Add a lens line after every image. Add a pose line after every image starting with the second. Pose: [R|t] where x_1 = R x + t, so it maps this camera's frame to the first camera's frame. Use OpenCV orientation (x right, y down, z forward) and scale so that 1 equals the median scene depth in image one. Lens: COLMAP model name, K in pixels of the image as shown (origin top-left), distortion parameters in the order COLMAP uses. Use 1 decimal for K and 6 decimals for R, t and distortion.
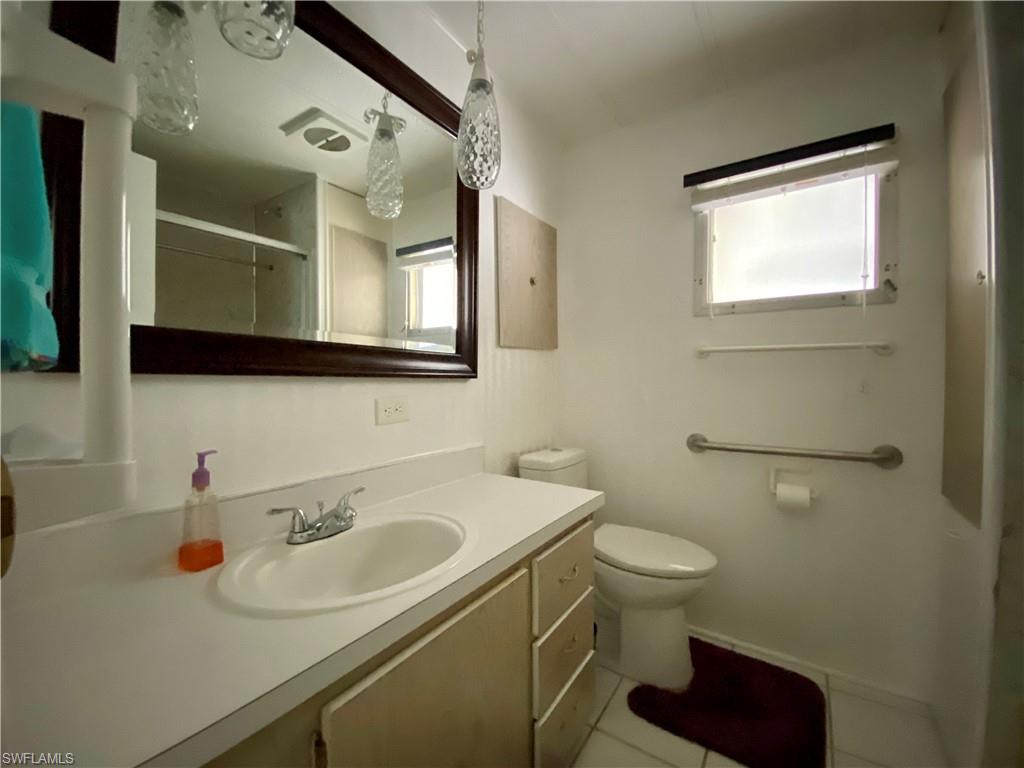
lens RADIAL K [[432.5, 0, 495.8], [0, 432.5, 389.8], [0, 0, 1]] dist [0.018982, -0.021704]
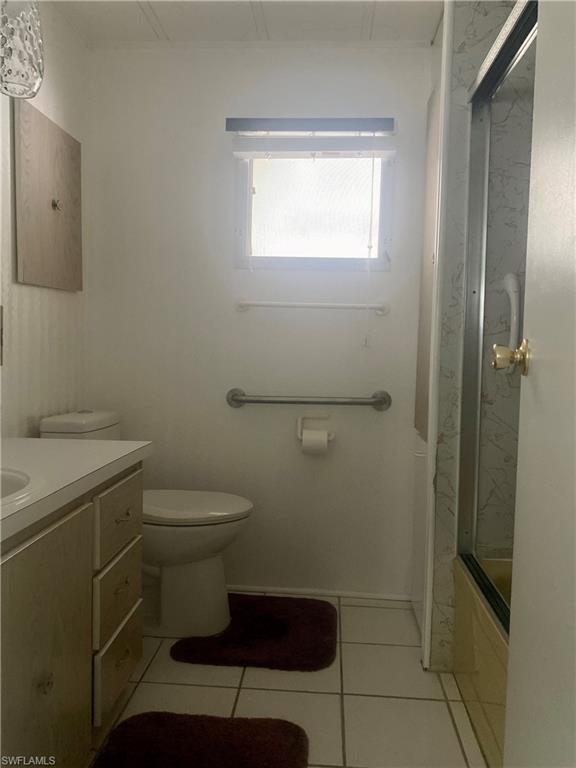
lens RADIAL K [[591.5, 0, 288.0], [0, 591.5, 384.0], [0, 0, 1]] dist [0.051104, -0.000582]
pose [[0.860960, -0.010025, 0.508574, -0.140141], [-0.014468, 0.998919, 0.044183, 0.035722], [-0.508467, -0.045398, 0.859884, -0.255082]]
